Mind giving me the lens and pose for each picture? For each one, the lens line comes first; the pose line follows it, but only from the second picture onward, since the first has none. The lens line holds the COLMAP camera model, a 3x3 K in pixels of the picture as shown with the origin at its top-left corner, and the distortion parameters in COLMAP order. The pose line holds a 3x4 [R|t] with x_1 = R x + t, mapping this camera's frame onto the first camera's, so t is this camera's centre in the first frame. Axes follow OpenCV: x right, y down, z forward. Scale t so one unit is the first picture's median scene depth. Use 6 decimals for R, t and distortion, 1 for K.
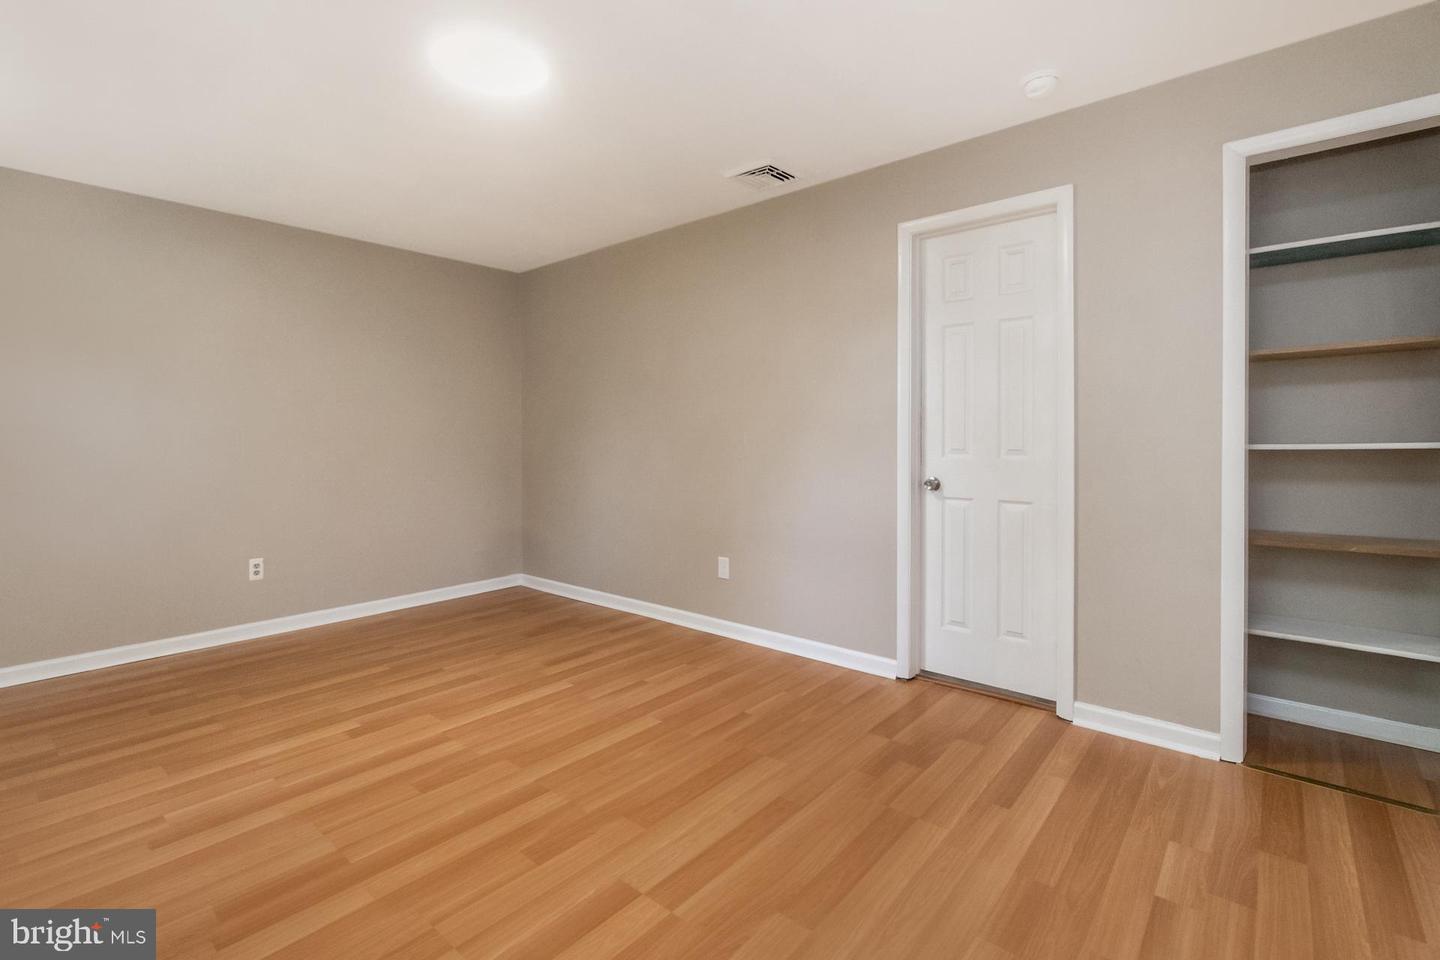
lens RADIAL K [[664.9, 0, 719.9], [0, 664.9, 440.8], [0, 0, 1]] dist [0.000229, 0.001189]
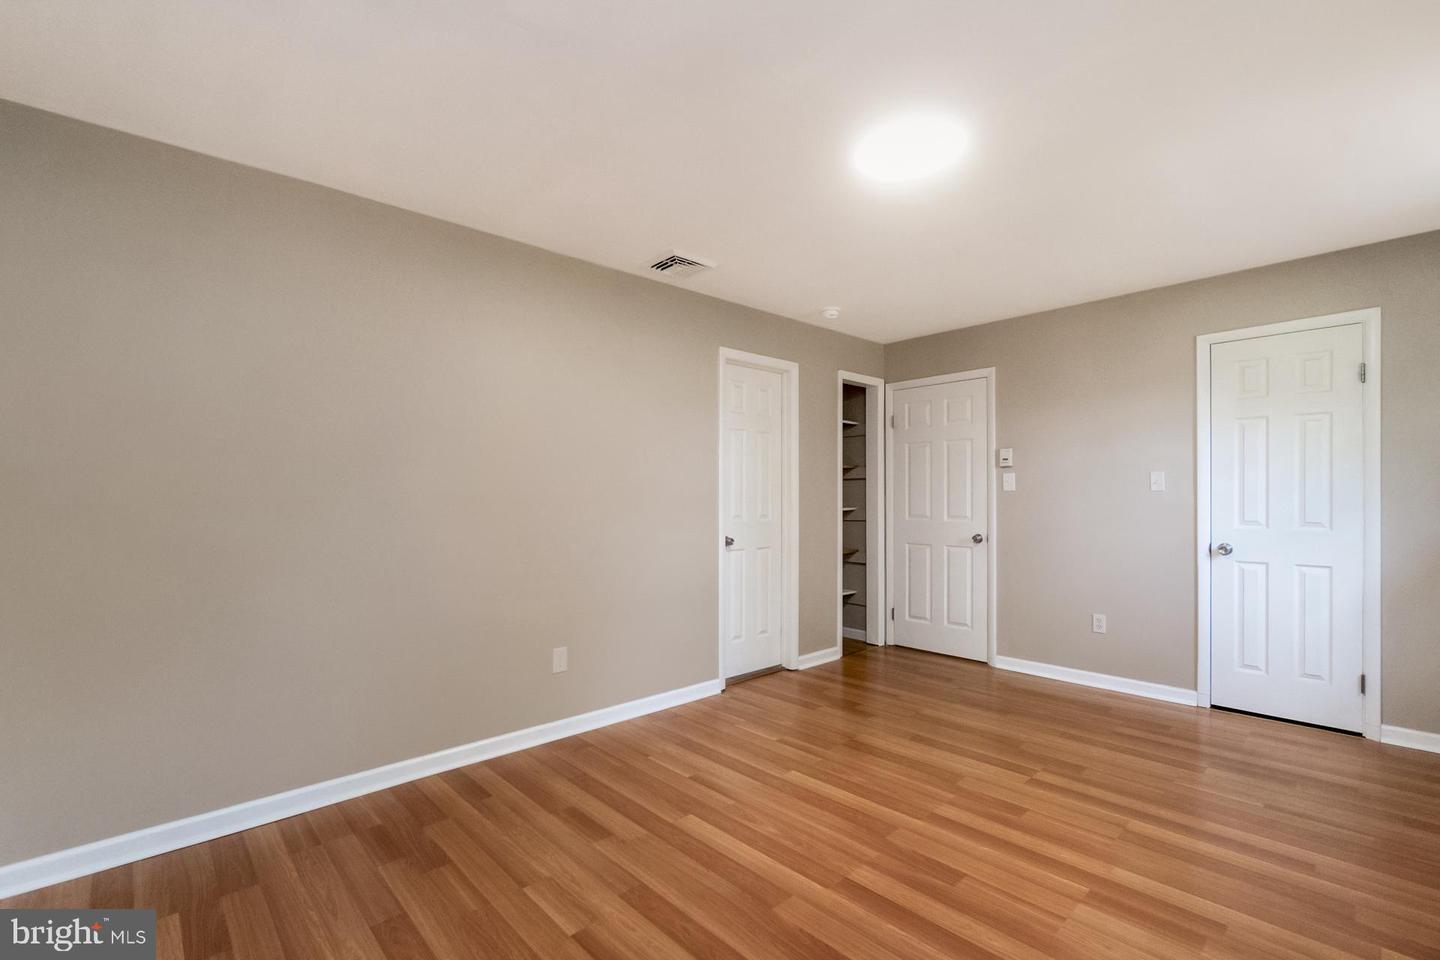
lens RADIAL K [[628.9, 0, 722.8], [0, 628.9, 501.1], [0, 0, 1]] dist [-0.000027, 0.000455]
pose [[0.112934, 0.001015, 0.993602, -1.084038], [0.007703, 0.999969, -0.001897, -0.016151], [-0.993573, 0.007868, 0.112922, 0.962170]]
